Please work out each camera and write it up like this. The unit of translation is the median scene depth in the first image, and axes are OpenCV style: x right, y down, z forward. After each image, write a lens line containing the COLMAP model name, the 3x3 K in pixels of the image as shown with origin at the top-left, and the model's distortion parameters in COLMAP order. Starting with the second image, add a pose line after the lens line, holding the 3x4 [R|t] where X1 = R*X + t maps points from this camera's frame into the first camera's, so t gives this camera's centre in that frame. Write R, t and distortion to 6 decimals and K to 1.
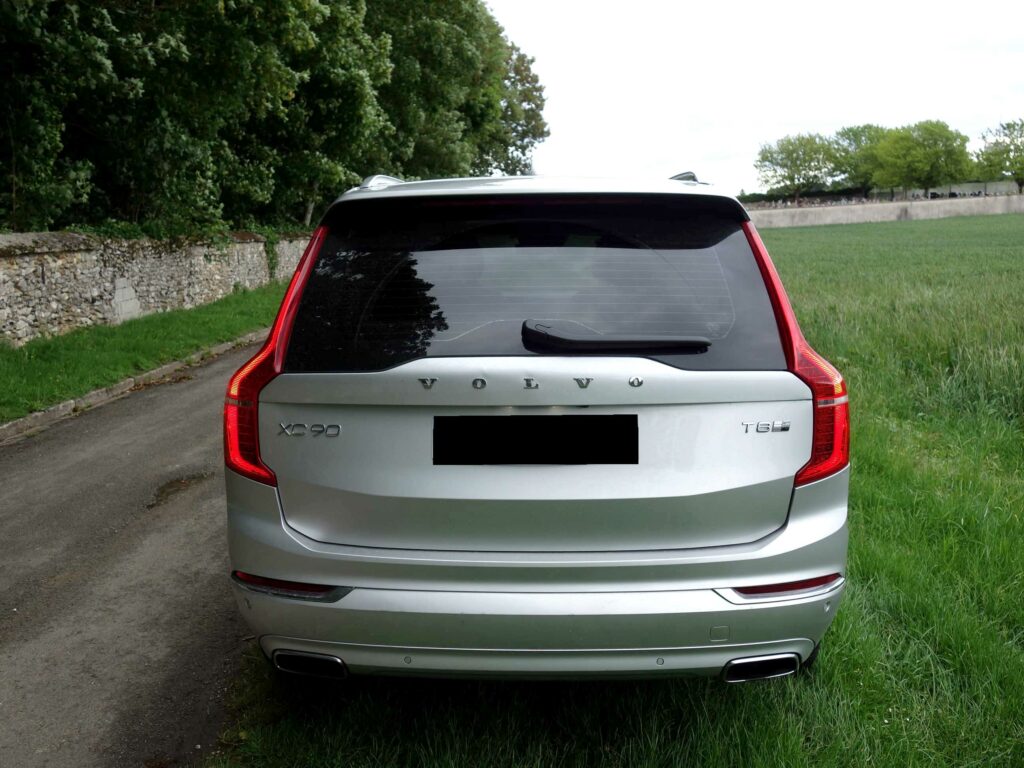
lens RADIAL K [[895.5, 0, 512.0], [0, 895.5, 384.0], [0, 0, 1]] dist [0.009893, -0.003927]
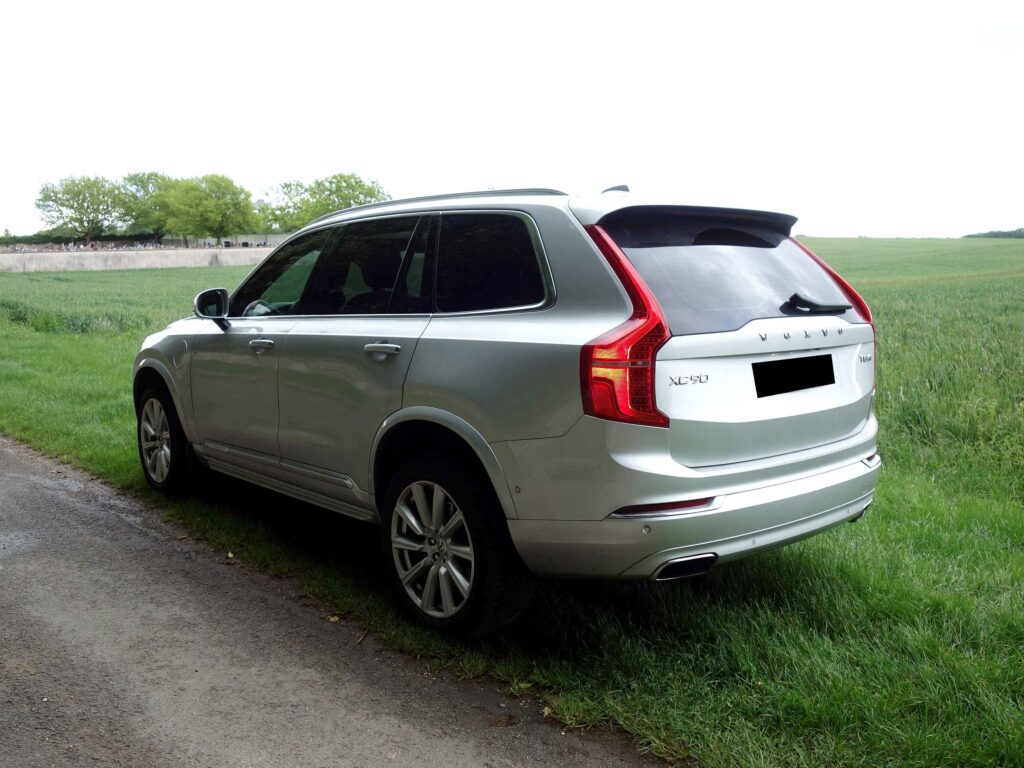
lens RADIAL K [[895.5, 0, 512.0], [0, 895.5, 384.0], [0, 0, 1]] dist [0.009893, -0.003927]
pose [[0.728451, -0.068179, 0.681697, -1.282397], [0.102602, 0.994671, -0.010159, 0.045557], [-0.677371, 0.077344, 0.731564, 0.223178]]
